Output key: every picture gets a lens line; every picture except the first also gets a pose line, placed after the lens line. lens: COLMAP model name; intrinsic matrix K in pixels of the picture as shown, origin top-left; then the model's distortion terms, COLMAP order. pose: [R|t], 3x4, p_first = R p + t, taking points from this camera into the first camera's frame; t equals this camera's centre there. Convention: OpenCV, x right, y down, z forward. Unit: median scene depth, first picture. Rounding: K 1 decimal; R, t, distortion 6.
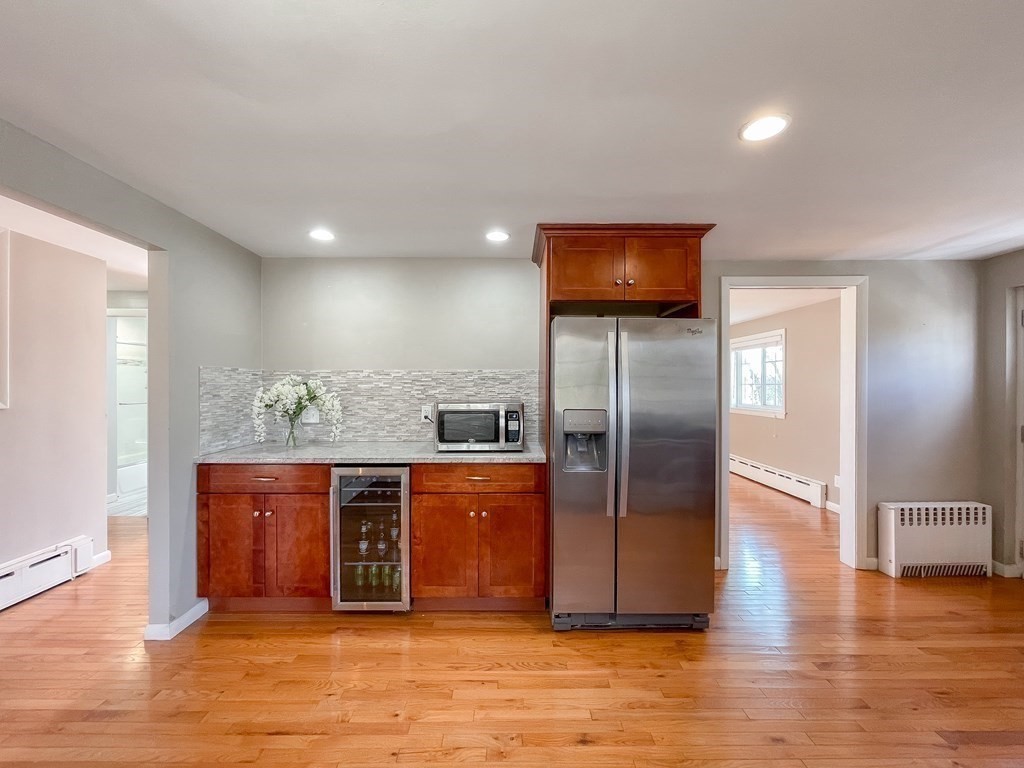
lens RADIAL K [[417.0, 0, 509.3], [0, 417.0, 403.0], [0, 0, 1]] dist [0.000665, 0.000076]
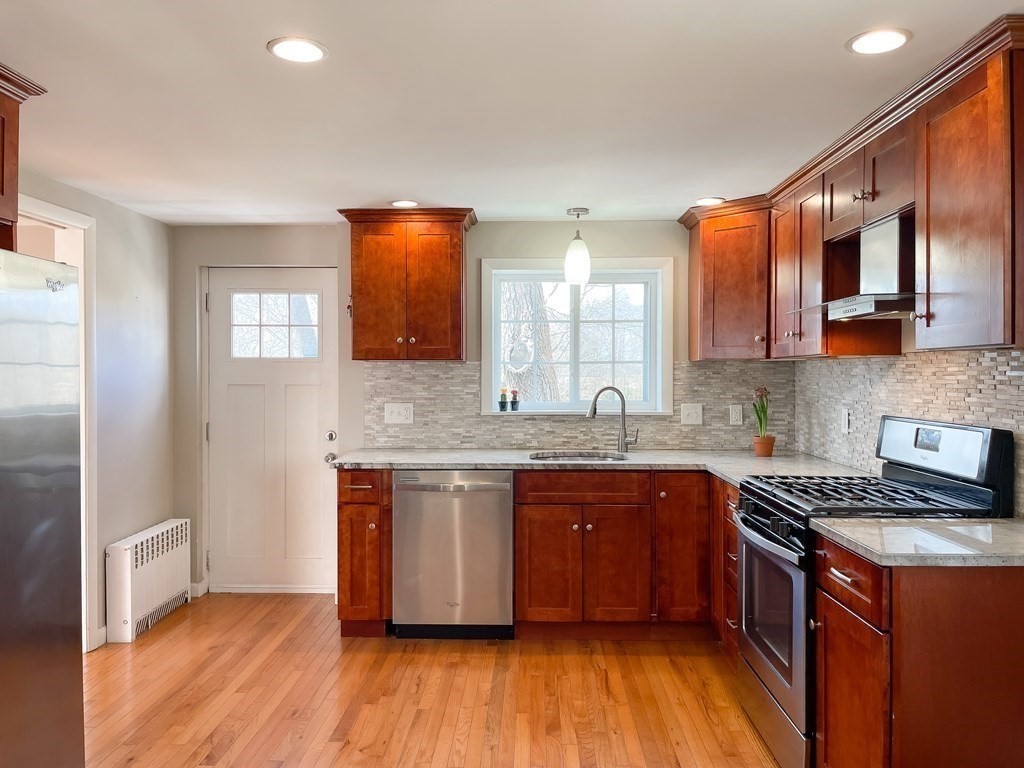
lens RADIAL K [[779.3, 0, 512.0], [0, 779.3, 384.0], [0, 0, 1]] dist [-0.002802, -0.001093]
pose [[0.027018, -0.009379, 0.999591, -0.410666], [0.048593, 0.998786, 0.008059, -0.008282], [-0.998453, 0.048356, 0.027441, 0.284884]]
